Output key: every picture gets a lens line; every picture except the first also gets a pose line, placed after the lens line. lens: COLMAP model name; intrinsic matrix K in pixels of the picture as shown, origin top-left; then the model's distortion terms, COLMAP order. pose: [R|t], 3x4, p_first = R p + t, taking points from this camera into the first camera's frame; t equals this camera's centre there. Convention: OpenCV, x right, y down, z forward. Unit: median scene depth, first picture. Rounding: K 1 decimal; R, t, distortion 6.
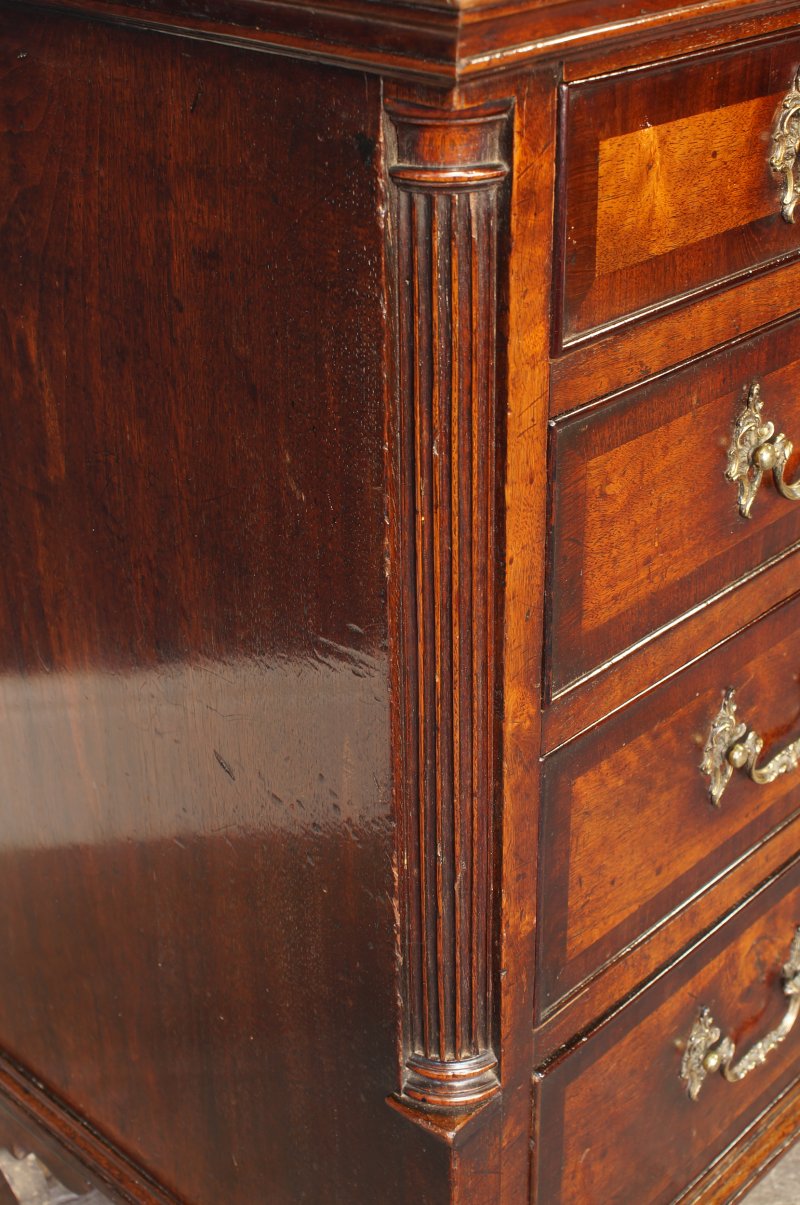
lens RADIAL K [[1690.9, 0, 378.9], [0, 1690.9, 624.1], [0, 0, 1]] dist [-0.066432, 0.000000]
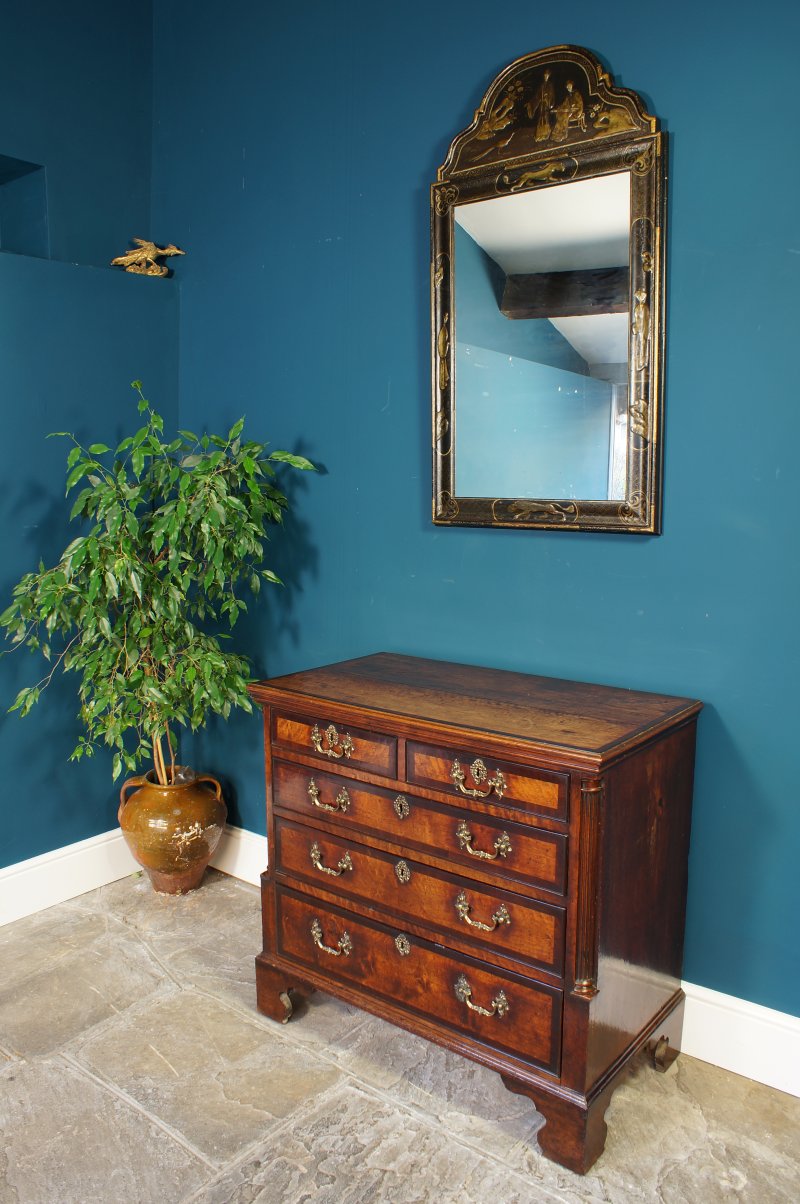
lens RADIAL K [[960.2, 0, 397.1], [0, 960.2, 584.7], [0, 0, 1]] dist [-0.154019, 0.122885]
pose [[0.093928, 0.146537, -0.984736, 3.303223], [-0.495534, 0.864764, 0.081418, -1.105111], [0.863495, 0.480322, 0.153840, 0.474800]]
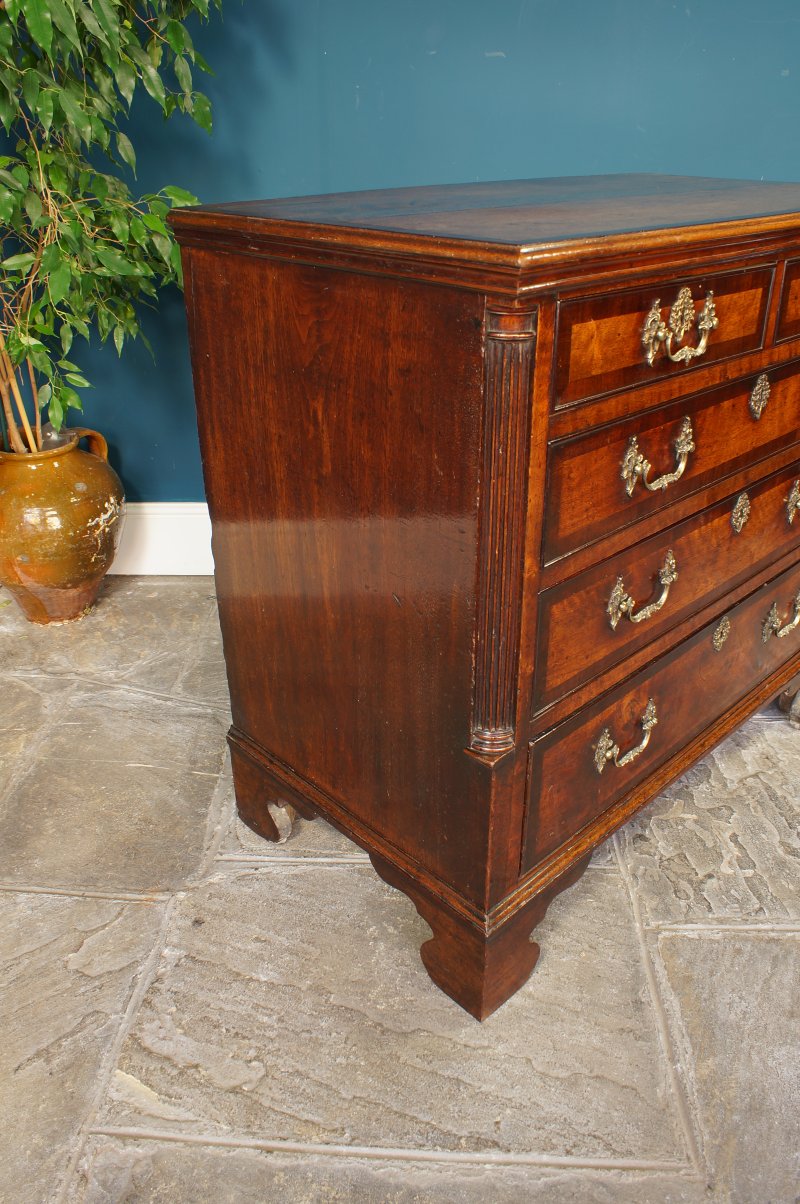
lens RADIAL K [[924.0, 0, 394.7], [0, 924.0, 598.8], [0, 0, 1]] dist [-0.144485, 0.117478]
pose [[0.998752, 0.031953, -0.038387, -0.052091], [-0.032998, 0.999093, -0.026901, 0.128251], [0.037493, 0.028134, 0.998901, -0.264150]]
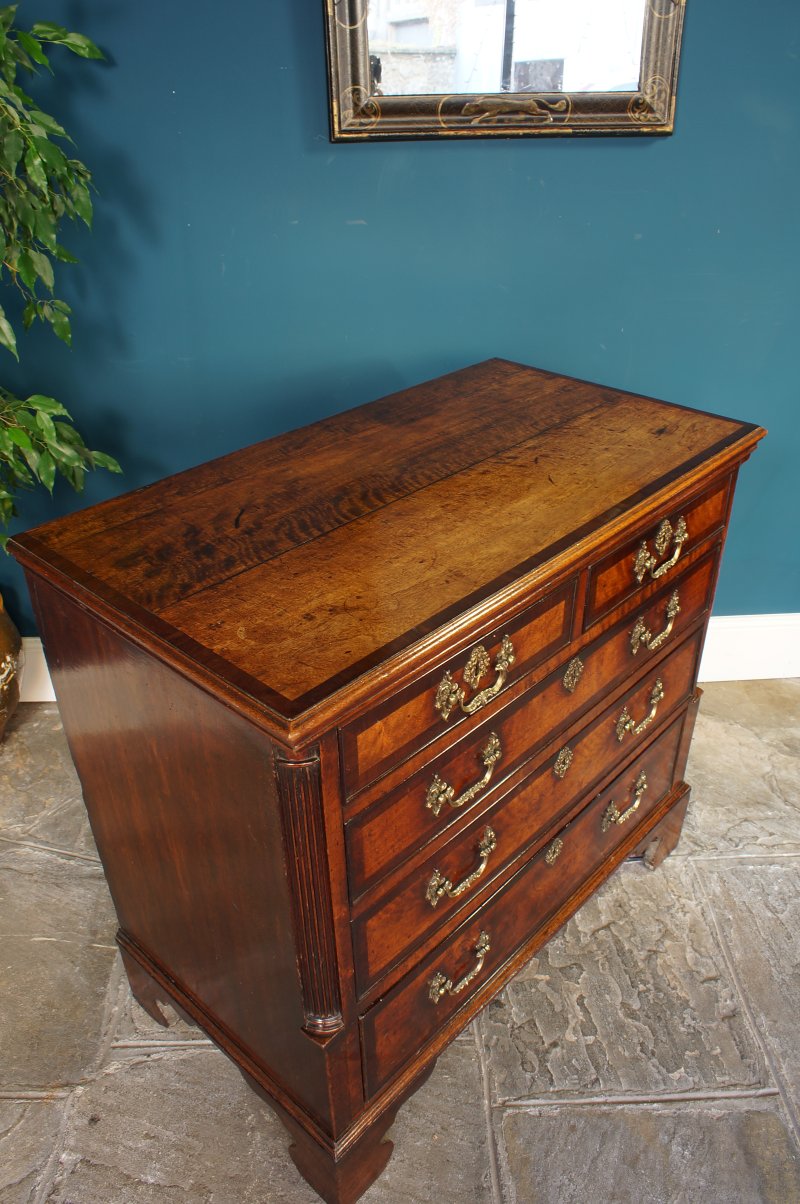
lens RADIAL K [[924.0, 0, 392.9], [0, 924.0, 595.1], [0, 0, 1]] dist [-0.144485, 0.117478]
pose [[0.999879, -0.002755, 0.015282, 0.141174], [0.002371, 0.999682, 0.025099, -0.465577], [-0.015346, -0.025060, 0.999568, -0.405809]]
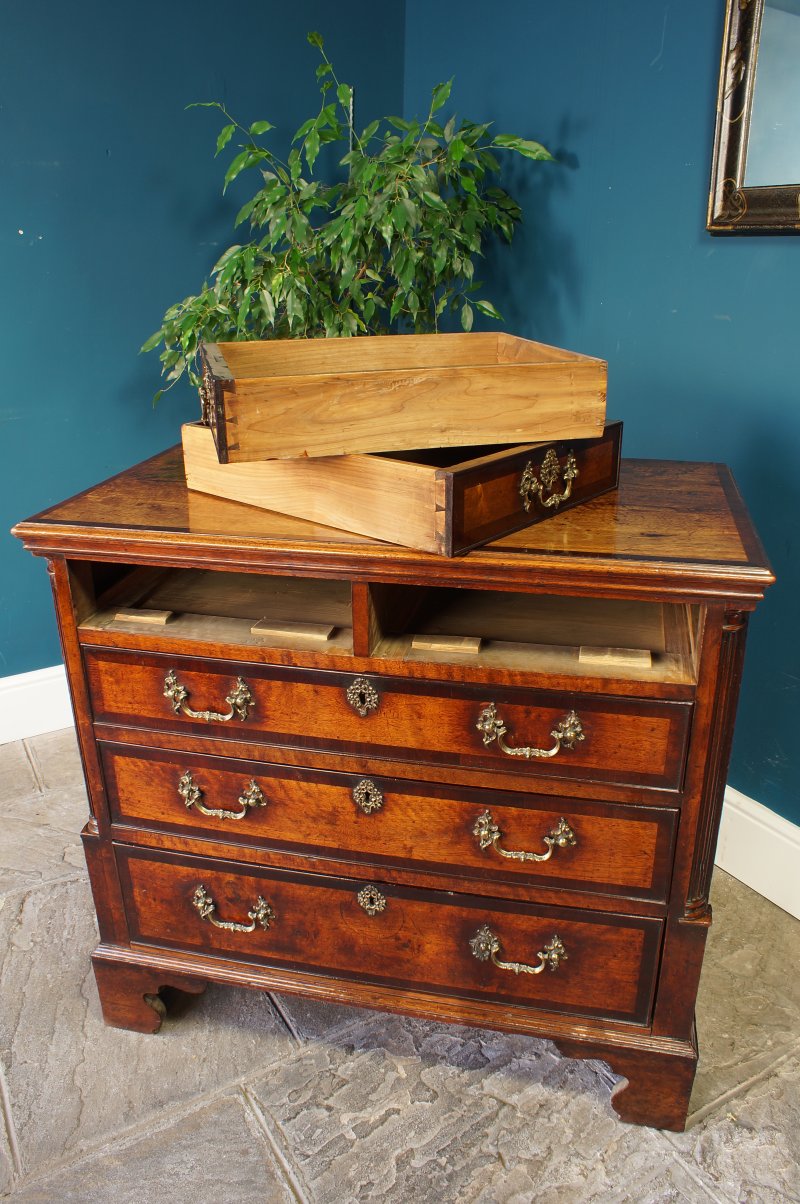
lens RADIAL K [[924.0, 0, 409.9], [0, 924.0, 597.4], [0, 0, 1]] dist [-0.144485, 0.117478]
pose [[0.518604, 0.327105, -0.789970, 1.809337], [-0.425000, 0.900321, 0.093792, -0.632938], [0.741906, 0.287097, 0.605930, 0.266876]]
